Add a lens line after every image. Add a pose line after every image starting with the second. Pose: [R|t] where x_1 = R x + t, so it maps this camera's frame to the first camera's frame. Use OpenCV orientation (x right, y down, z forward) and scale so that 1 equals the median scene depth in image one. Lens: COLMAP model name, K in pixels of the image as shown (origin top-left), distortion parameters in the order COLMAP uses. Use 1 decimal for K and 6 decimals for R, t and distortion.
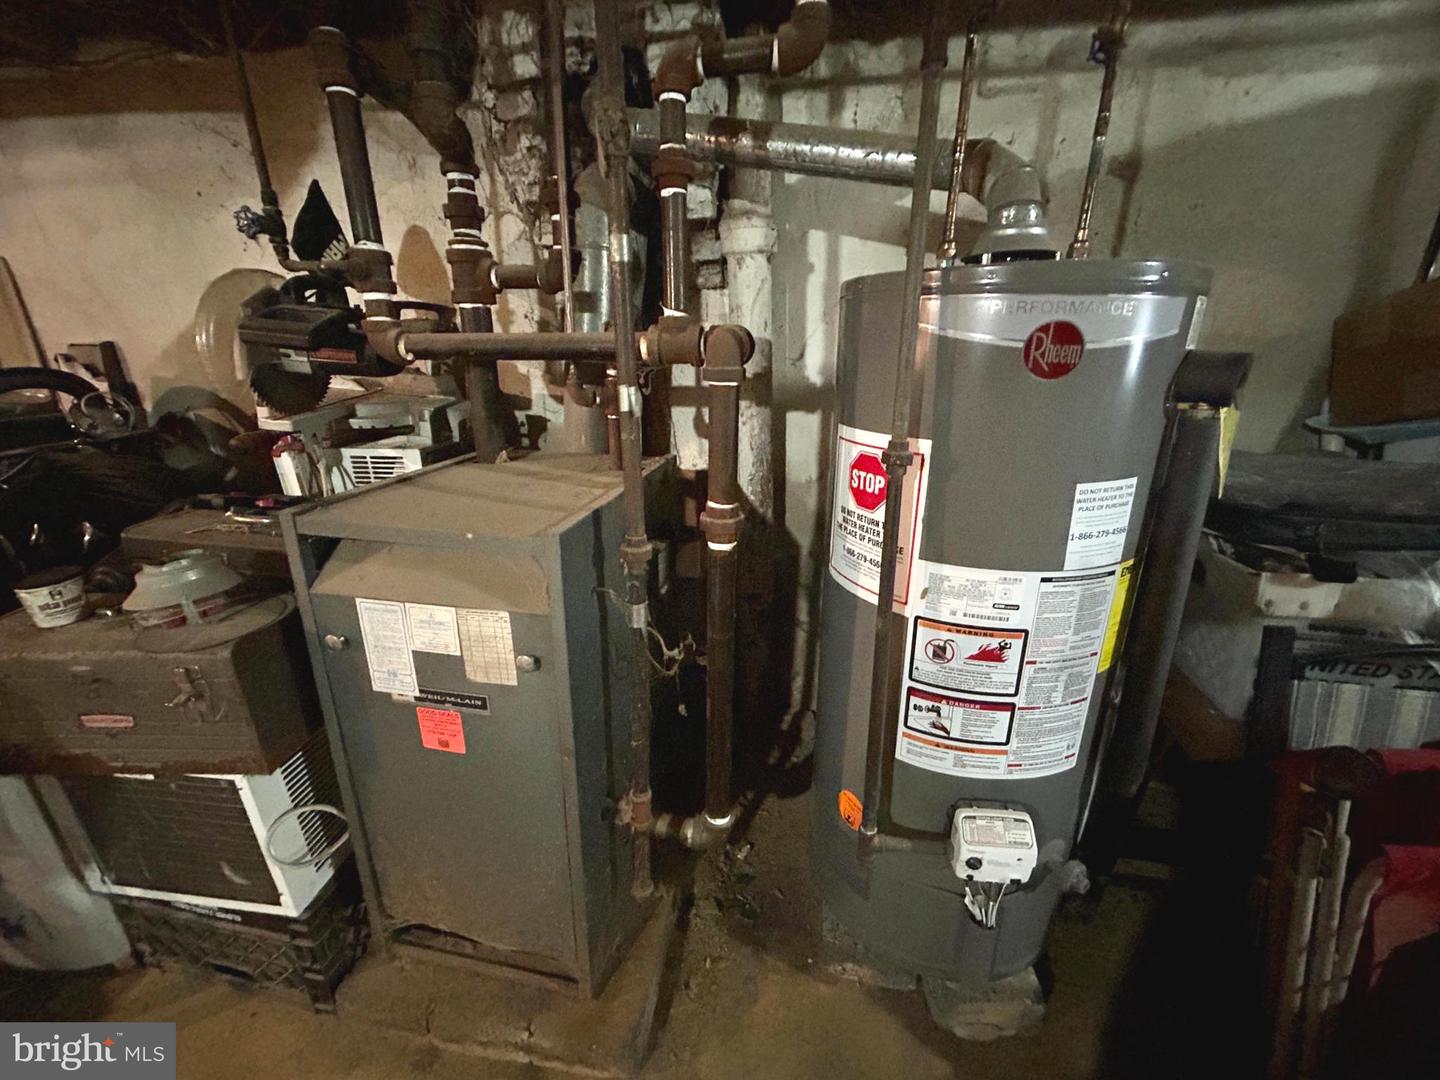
lens RADIAL K [[587.1, 0, 714.7], [0, 587.1, 539.7], [0, 0, 1]] dist [-0.001181, 0.000311]
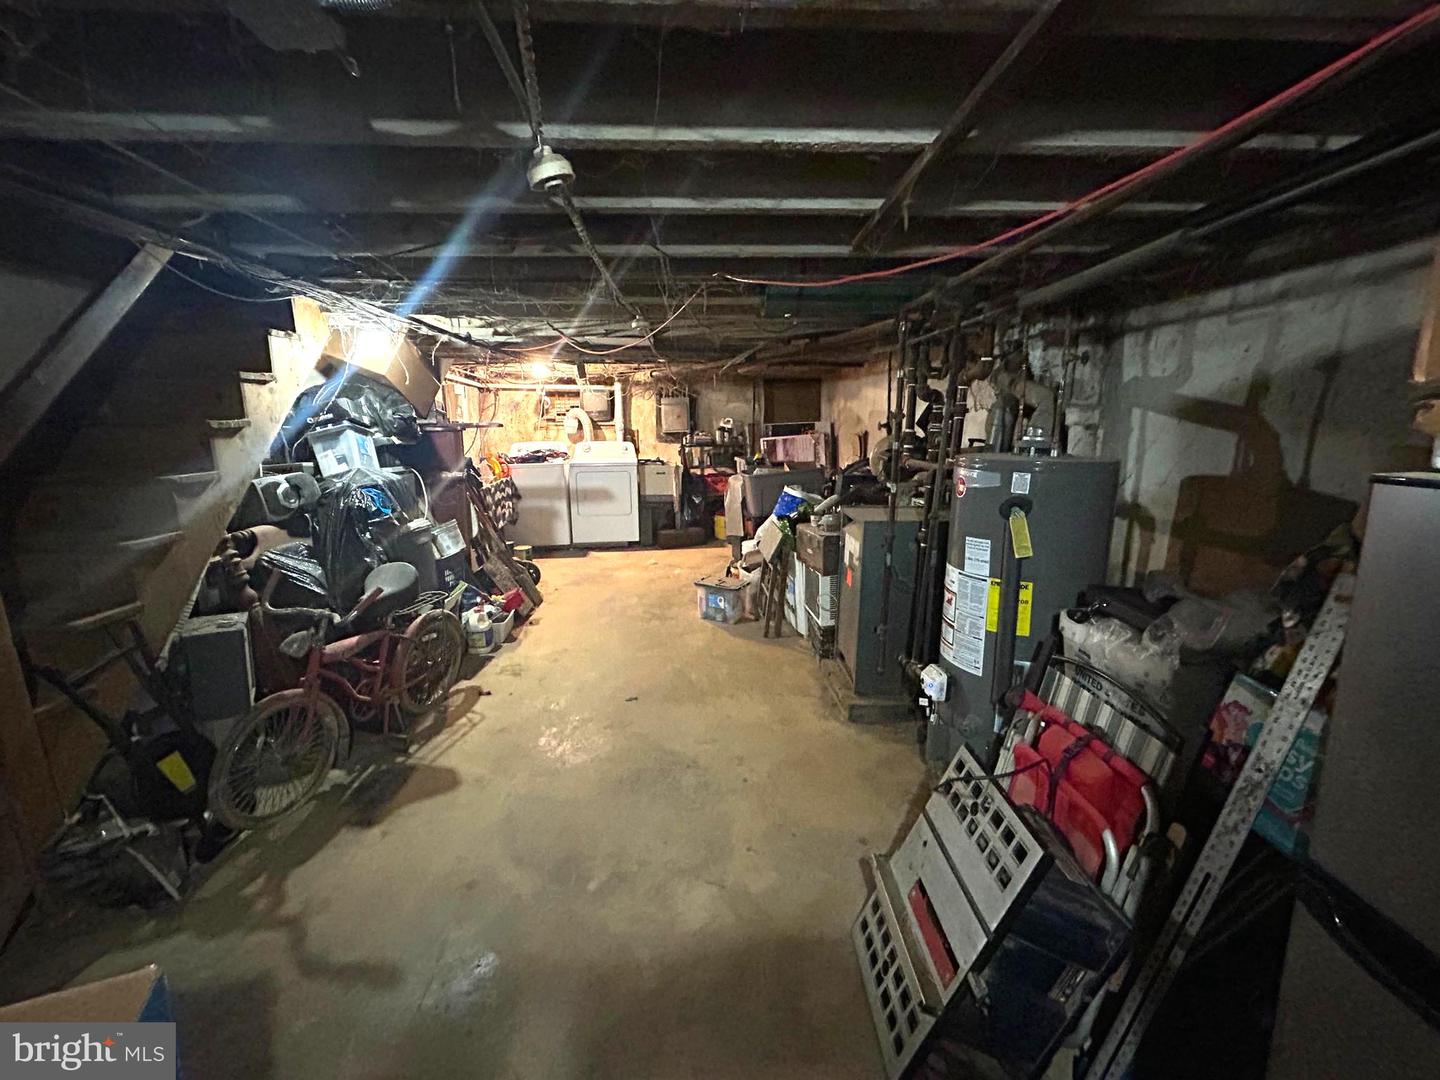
lens RADIAL K [[587.1, 0, 714.7], [0, 587.1, 539.7], [0, 0, 1]] dist [-0.001181, 0.000311]
pose [[0.222304, 0.193677, -0.955547, 1.679912], [-0.289660, 0.948939, 0.124949, -0.054550], [0.930955, 0.249007, 0.267053, -0.458431]]
